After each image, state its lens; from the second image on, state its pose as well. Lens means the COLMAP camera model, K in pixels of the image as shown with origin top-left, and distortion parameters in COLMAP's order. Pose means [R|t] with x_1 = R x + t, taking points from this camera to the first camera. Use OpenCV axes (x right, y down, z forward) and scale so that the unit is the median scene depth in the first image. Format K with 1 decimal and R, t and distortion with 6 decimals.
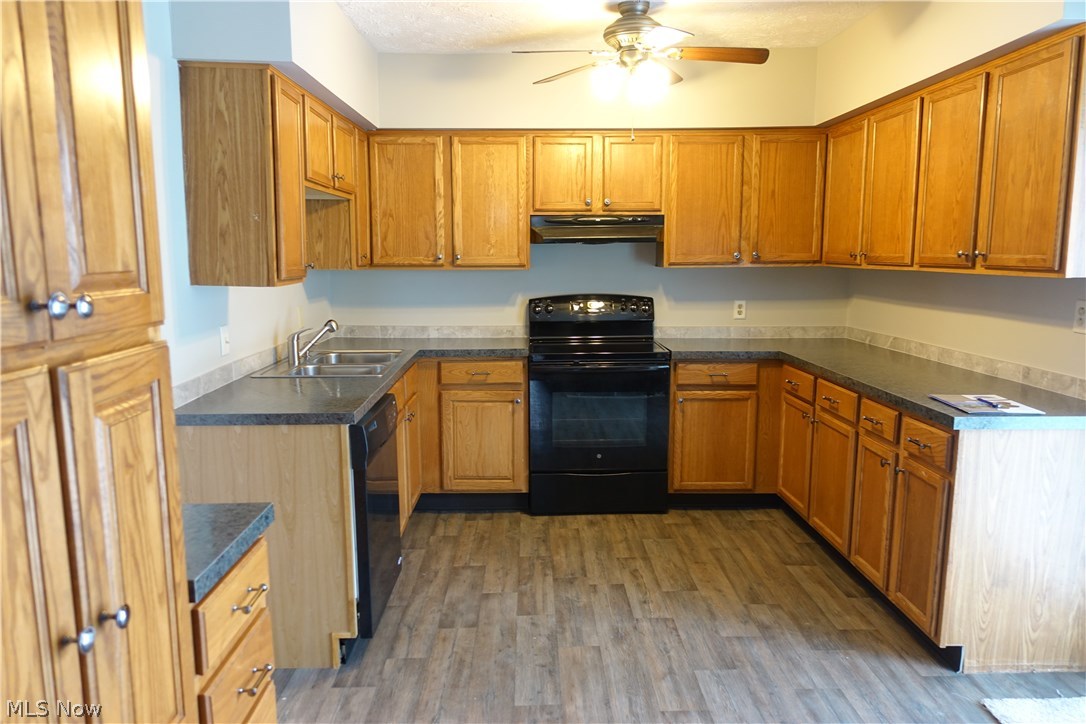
lens RADIAL K [[752.2, 0, 542.7], [0, 752.2, 360.6], [0, 0, 1]] dist [0.017774, -0.009696]
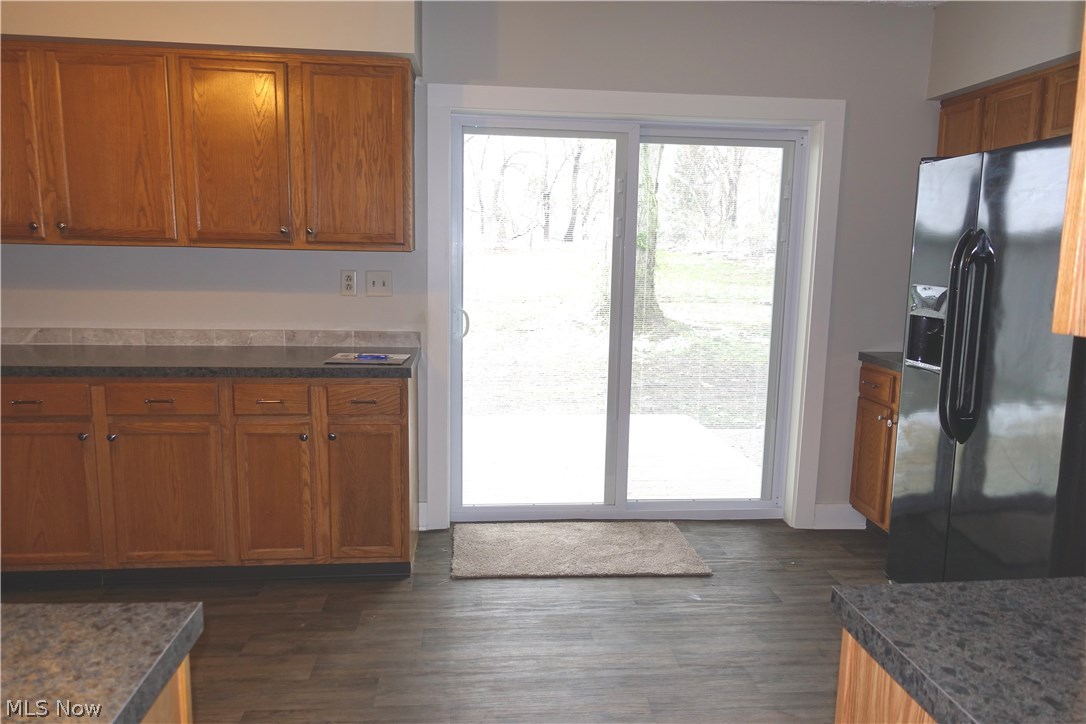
lens RADIAL K [[752.2, 0, 542.7], [0, 752.2, 356.4], [0, 0, 1]] dist [0.017774, -0.009696]
pose [[-0.078665, -0.136769, 0.987475, -0.543857], [0.122307, 0.981737, 0.145718, -0.075783], [-0.989370, 0.132238, -0.060500, 0.716496]]
